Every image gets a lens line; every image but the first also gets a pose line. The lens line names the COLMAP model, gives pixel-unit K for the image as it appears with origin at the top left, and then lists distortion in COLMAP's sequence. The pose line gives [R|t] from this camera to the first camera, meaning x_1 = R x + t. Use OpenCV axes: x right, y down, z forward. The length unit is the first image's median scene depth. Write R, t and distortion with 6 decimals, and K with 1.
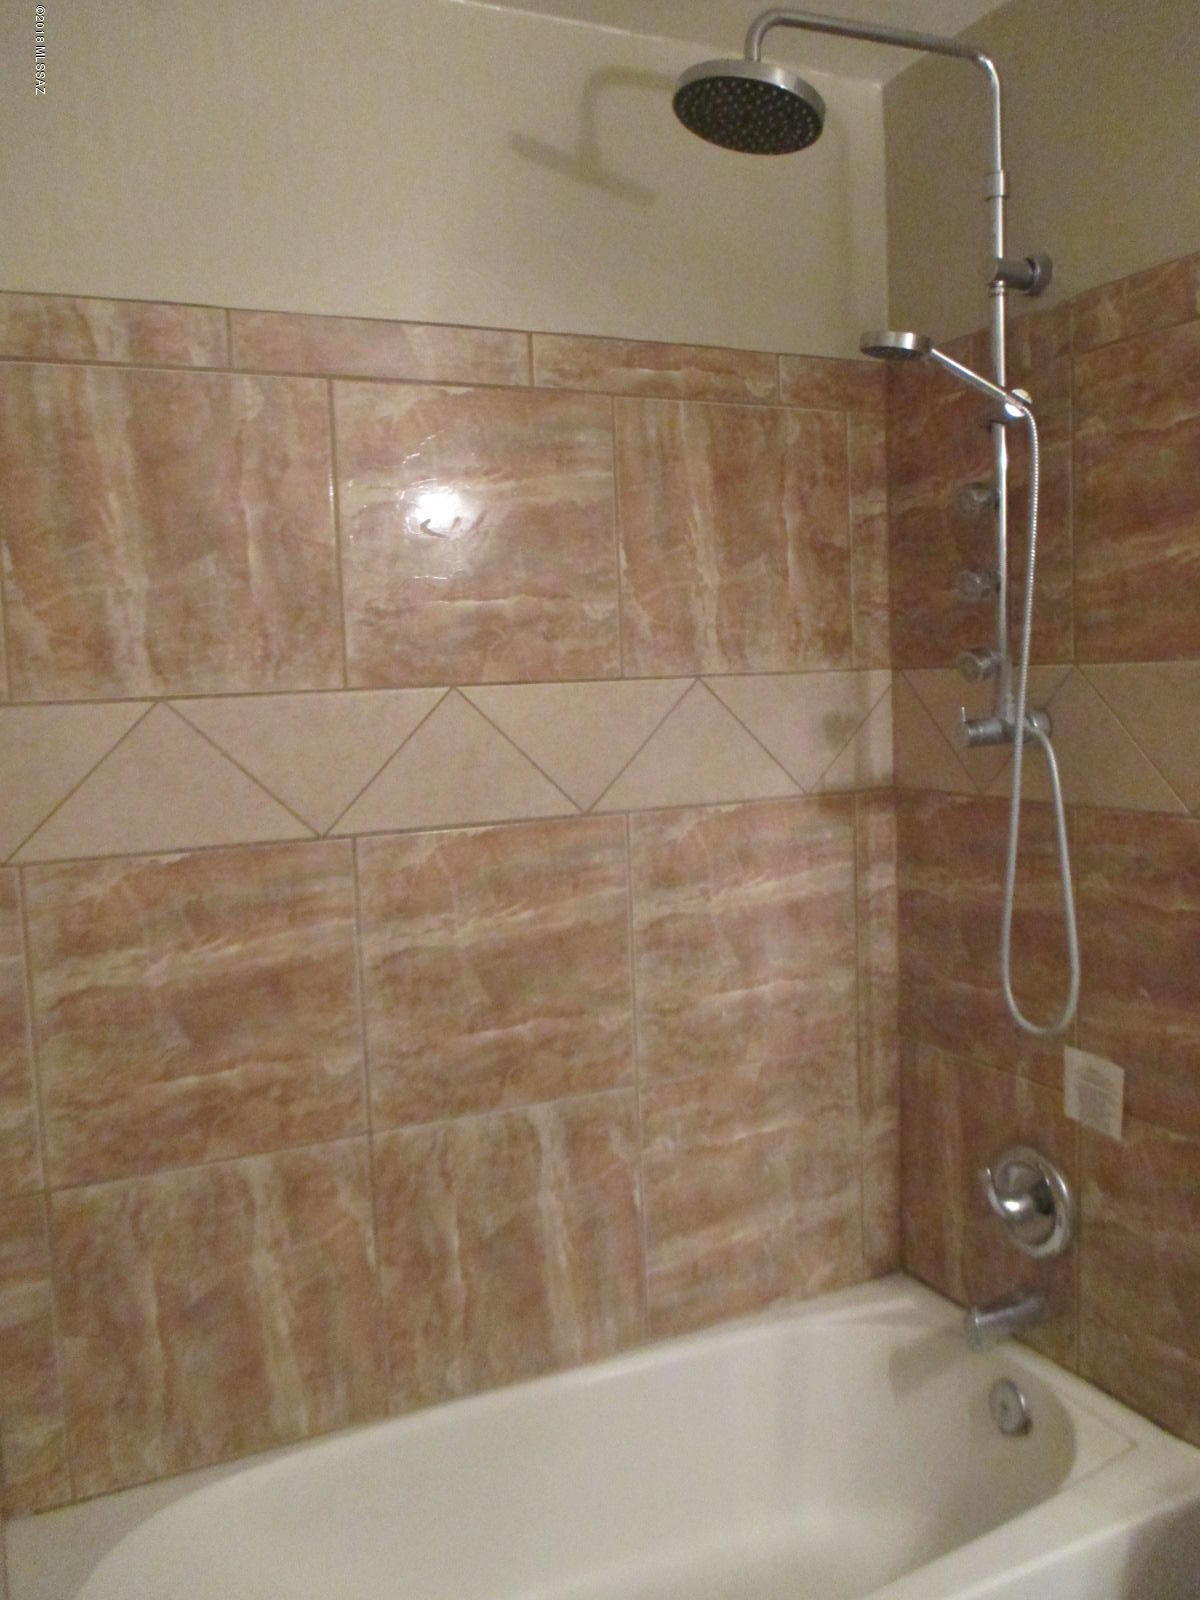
lens RADIAL K [[1330.3, 0, 607.1], [0, 1330.3, 801.3], [0, 0, 1]] dist [-0.020753, -0.006025]
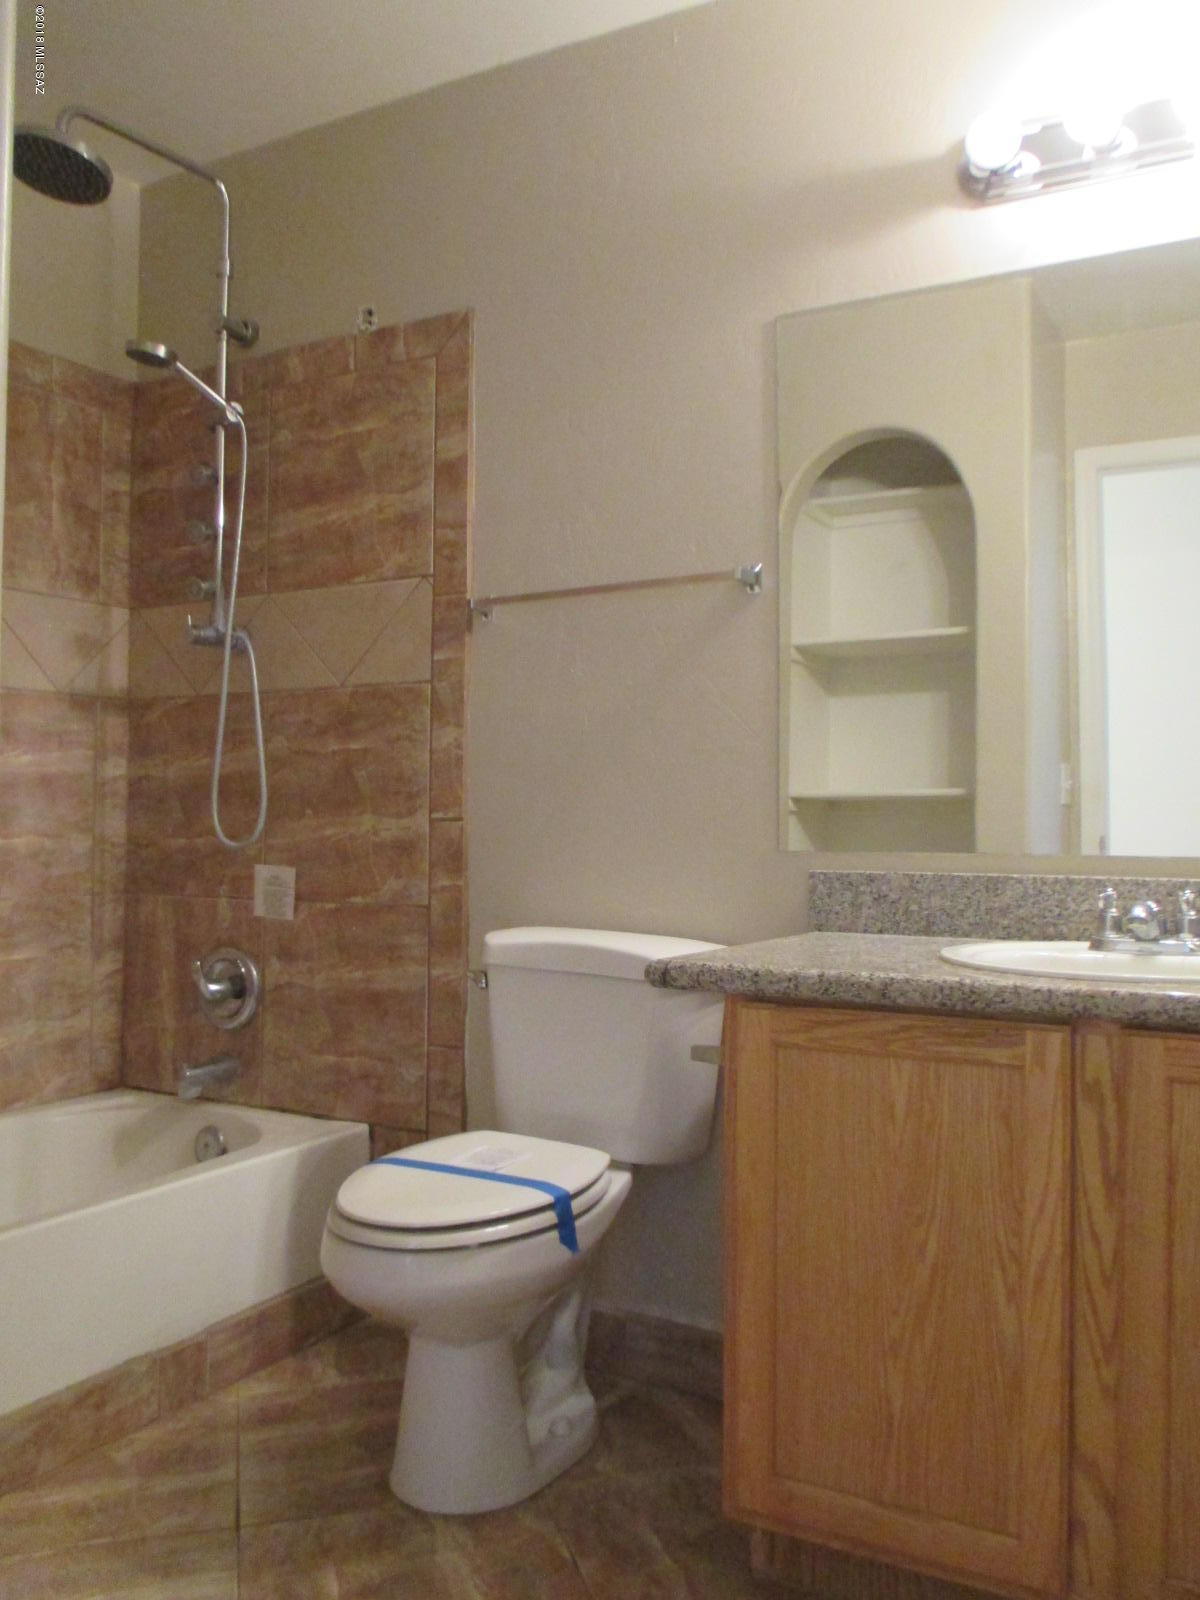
lens RADIAL K [[1330.3, 0, 601.2], [0, 1330.3, 794.7], [0, 0, 1]] dist [-0.020753, -0.006025]
pose [[0.824868, 0.058617, 0.562279, -0.141322], [0.013129, 0.992356, -0.122712, 0.278158], [-0.565173, 0.108603, 0.817792, -0.349631]]
